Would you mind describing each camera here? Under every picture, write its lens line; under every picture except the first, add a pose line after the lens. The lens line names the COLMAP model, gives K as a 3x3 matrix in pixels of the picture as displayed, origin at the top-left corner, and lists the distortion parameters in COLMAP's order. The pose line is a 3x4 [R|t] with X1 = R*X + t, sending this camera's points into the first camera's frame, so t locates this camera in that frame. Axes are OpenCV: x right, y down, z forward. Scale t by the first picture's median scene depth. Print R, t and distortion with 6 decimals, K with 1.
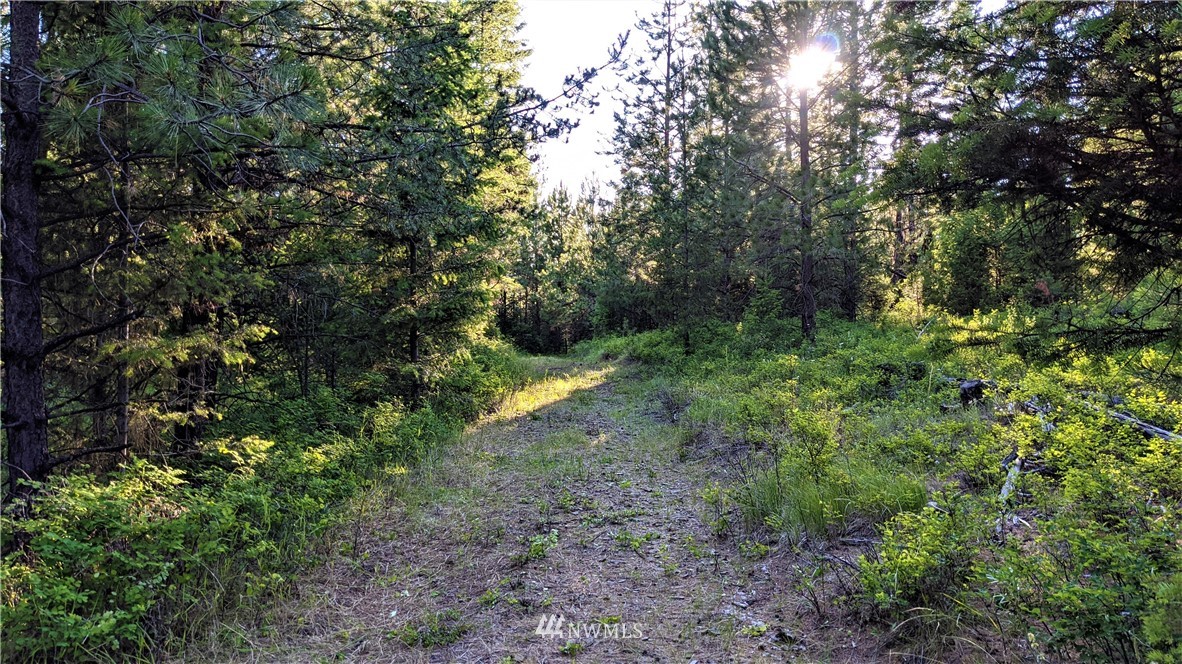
lens RADIAL K [[936.9, 0, 591.0], [0, 936.9, 332.0], [0, 0, 1]] dist [0.055545, -0.000302]
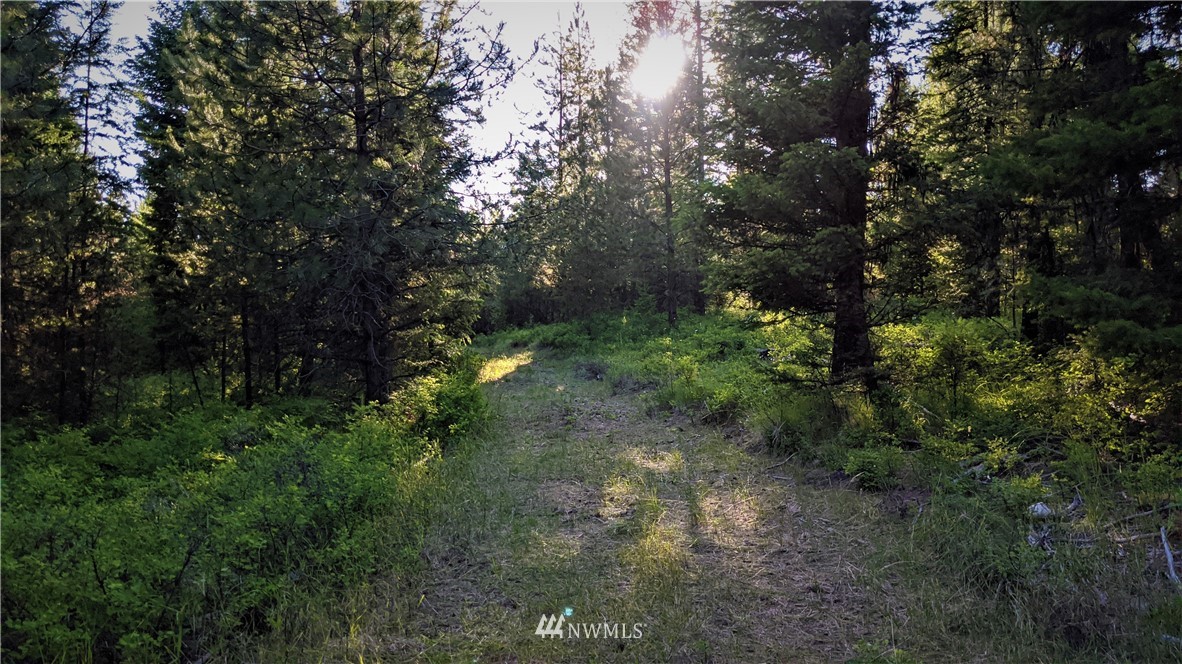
lens RADIAL K [[936.9, 0, 591.0], [0, 936.9, 332.0], [0, 0, 1]] dist [0.055545, -0.000302]
pose [[0.988159, -0.015006, 0.152697, -0.109595], [0.013900, 0.999869, 0.008312, -0.000296], [-0.152802, -0.006091, 0.988238, -0.388857]]
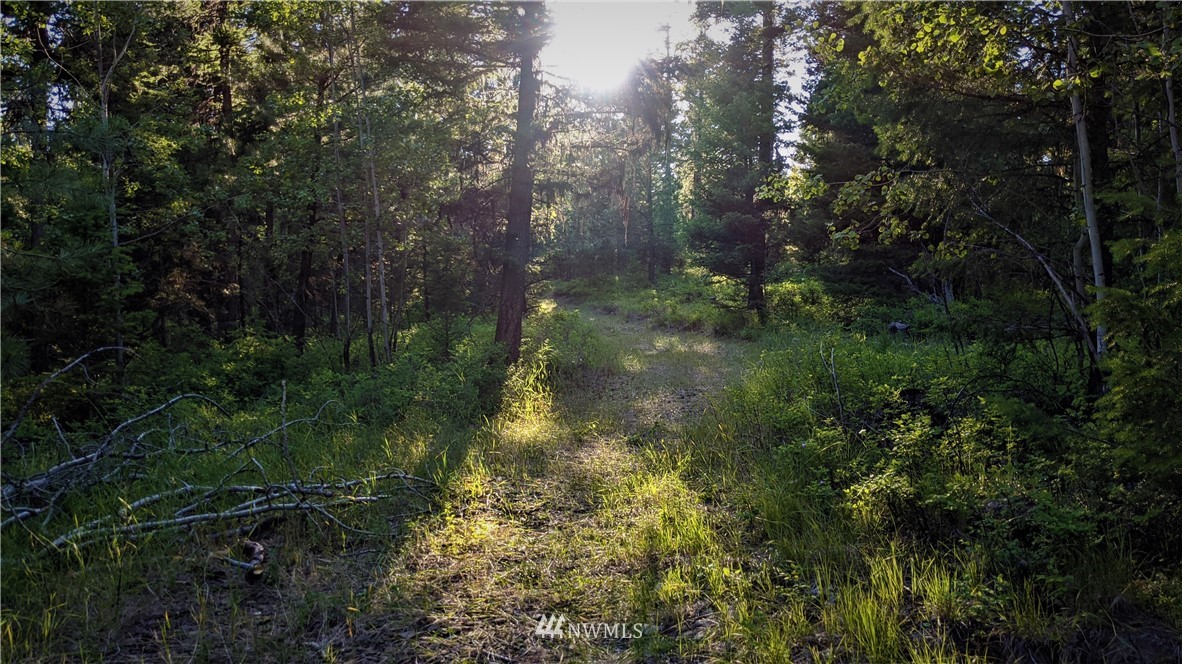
lens RADIAL K [[960.6, 0, 591.0], [0, 960.6, 332.0], [0, 0, 1]] dist [-0.000492, 0.001940]
pose [[0.978102, -0.012235, 0.207767, -0.340624], [0.000824, 0.998491, 0.054916, -0.002814], [-0.208125, -0.053543, 0.976636, -1.045427]]
